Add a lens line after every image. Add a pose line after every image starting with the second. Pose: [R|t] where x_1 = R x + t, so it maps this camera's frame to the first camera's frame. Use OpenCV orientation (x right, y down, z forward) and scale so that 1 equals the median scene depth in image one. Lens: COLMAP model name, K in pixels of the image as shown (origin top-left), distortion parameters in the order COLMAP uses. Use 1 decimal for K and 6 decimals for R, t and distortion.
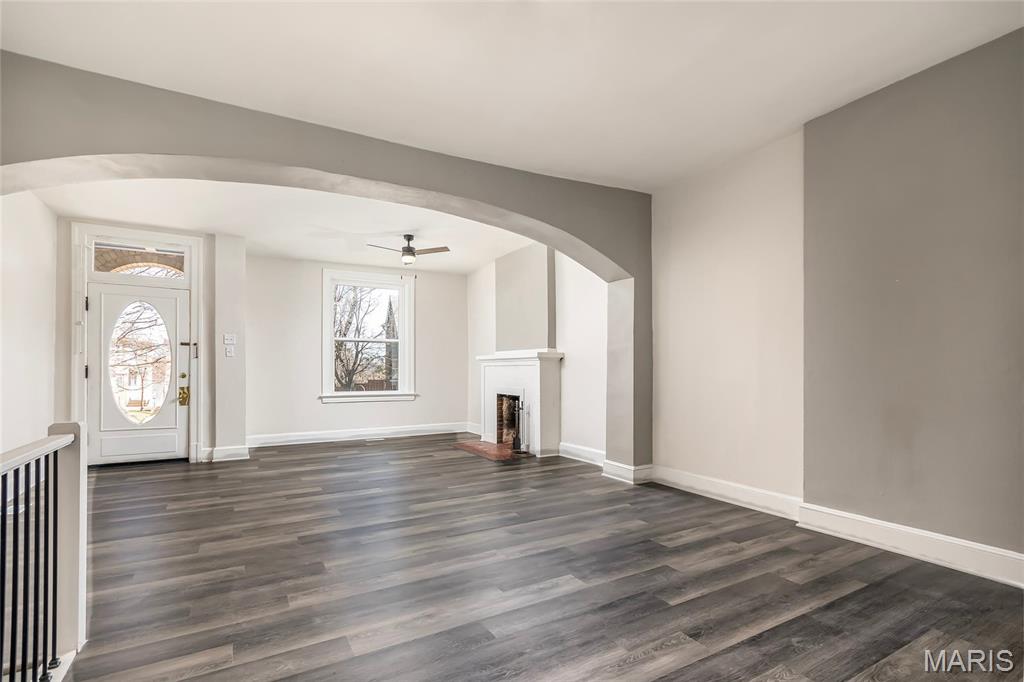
lens RADIAL K [[494.9, 0, 528.1], [0, 494.9, 366.4], [0, 0, 1]] dist [0.001848, 0.000551]
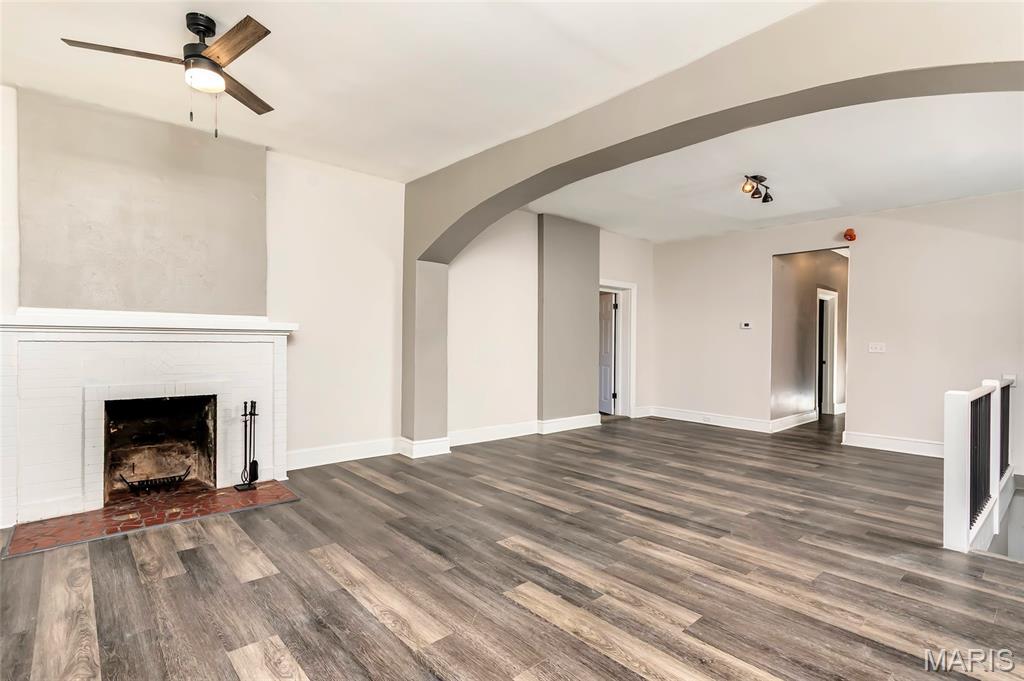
lens RADIAL K [[494.9, 0, 513.2], [0, 494.9, 343.4], [0, 0, 1]] dist [0.001848, 0.000551]
pose [[-0.180897, -0.000683, 0.983502, -1.069383], [-0.010264, 0.999947, -0.001194, -0.003198], [-0.983449, -0.010310, -0.180894, 1.280487]]
